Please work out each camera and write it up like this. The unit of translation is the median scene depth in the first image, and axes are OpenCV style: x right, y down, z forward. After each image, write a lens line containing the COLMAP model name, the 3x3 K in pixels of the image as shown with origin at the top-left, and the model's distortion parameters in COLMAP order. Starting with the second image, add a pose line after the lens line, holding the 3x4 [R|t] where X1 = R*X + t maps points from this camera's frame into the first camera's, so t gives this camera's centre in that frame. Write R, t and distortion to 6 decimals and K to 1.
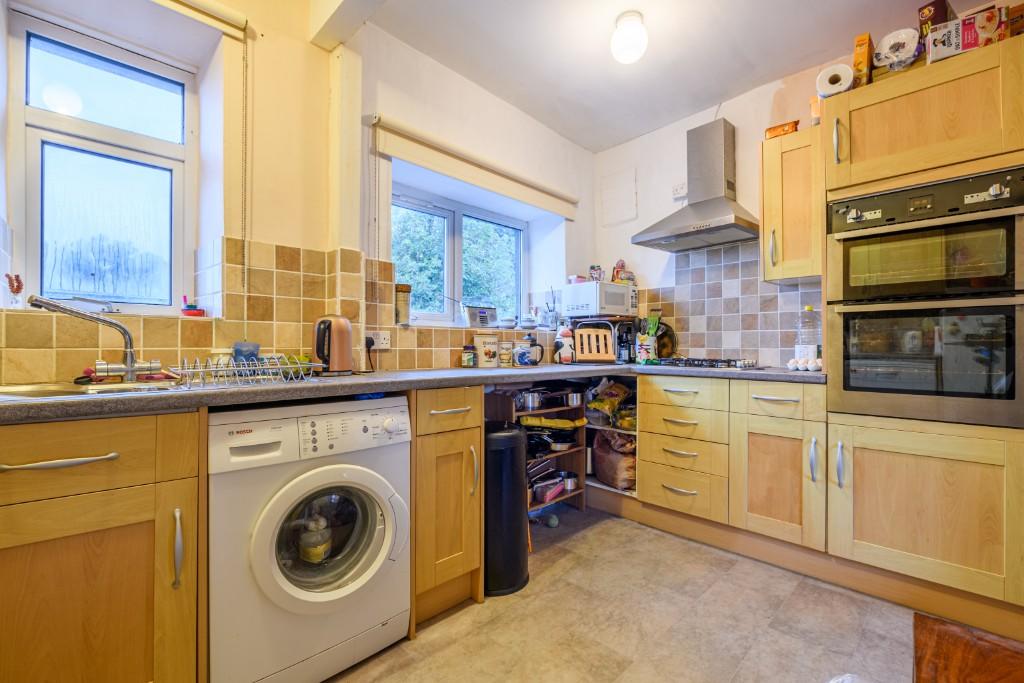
lens RADIAL K [[442.9, 0, 513.0], [0, 442.9, 351.1], [0, 0, 1]] dist [-0.000035, -0.000094]
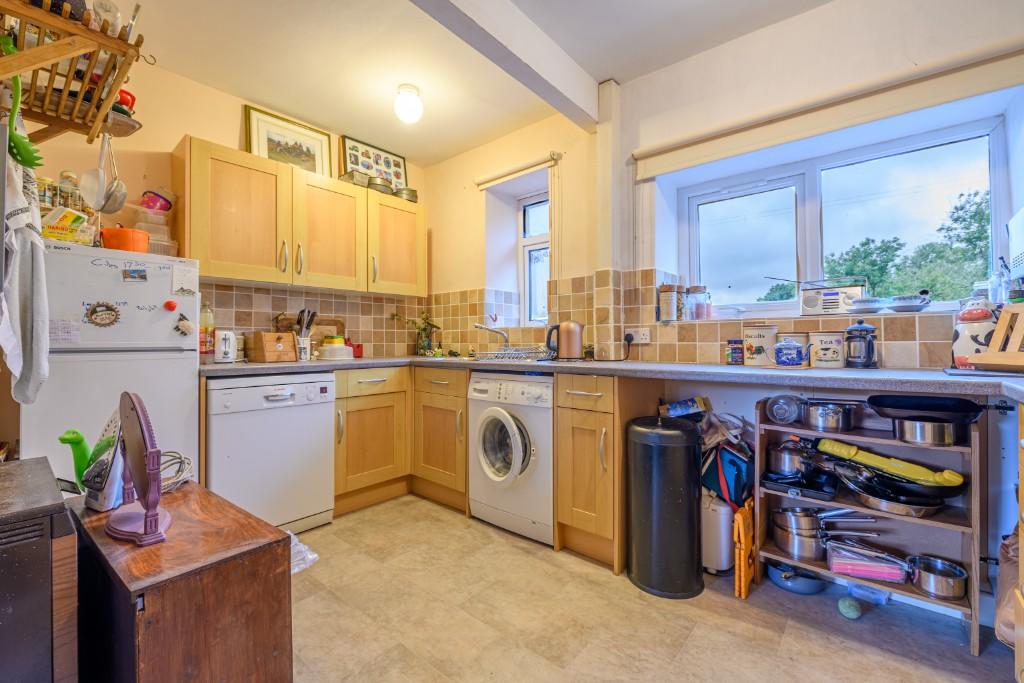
lens RADIAL K [[419.4, 0, 512.0], [0, 419.4, 341.5], [0, 0, 1]] dist [-0.000372, -0.000206]
pose [[0.091425, -0.002961, -0.995808, 0.861065], [-0.003617, 0.999988, -0.003305, -0.005020], [0.995805, 0.003904, 0.091414, 0.589642]]
